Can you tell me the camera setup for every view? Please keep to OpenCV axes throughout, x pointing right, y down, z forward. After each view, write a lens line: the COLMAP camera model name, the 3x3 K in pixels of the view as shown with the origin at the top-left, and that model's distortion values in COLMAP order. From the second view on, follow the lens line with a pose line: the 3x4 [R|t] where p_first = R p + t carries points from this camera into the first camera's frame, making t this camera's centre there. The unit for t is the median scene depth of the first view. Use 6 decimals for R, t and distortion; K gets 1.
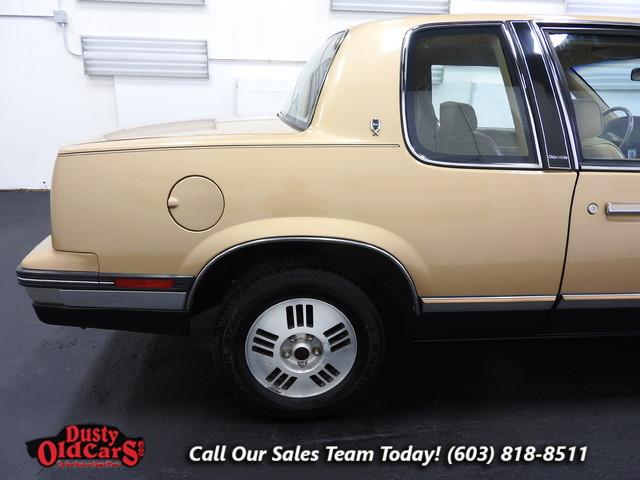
lens RADIAL K [[452.2, 0, 320.0], [0, 452.2, 240.0], [0, 0, 1]] dist [0.004682, -0.005759]
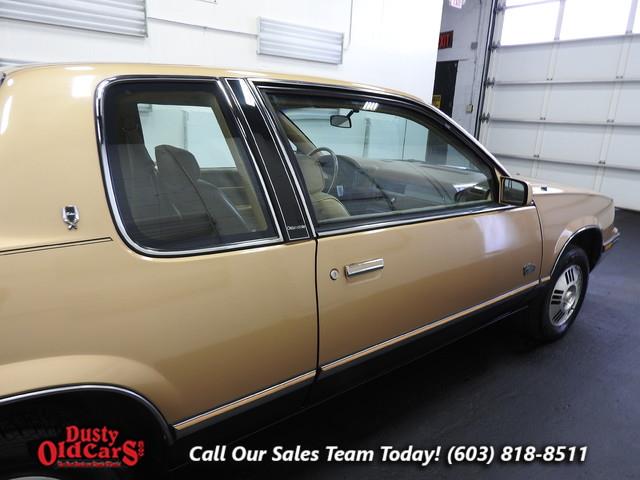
lens RADIAL K [[456.3, 0, 320.0], [0, 456.3, 240.0], [0, 0, 1]] dist [0.002406, 0.000496]
pose [[0.829635, -0.134418, 0.541884, 0.050158], [0.152542, 0.988229, 0.011592, -0.153113], [-0.537063, 0.073043, 0.840373, 0.175617]]
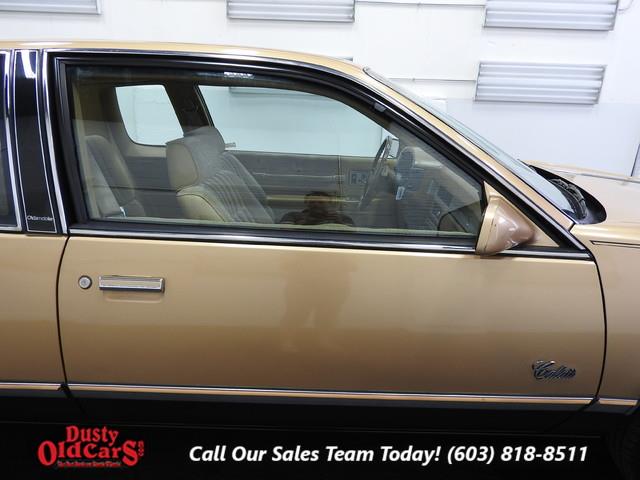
lens RADIAL K [[456.3, 0, 320.0], [0, 456.3, 240.0], [0, 0, 1]] dist [0.002406, 0.000496]
pose [[0.995359, 0.039365, -0.087808, 1.052566], [-0.039849, 0.999199, -0.003772, -0.153247], [0.087589, 0.007254, 0.996130, 0.212430]]
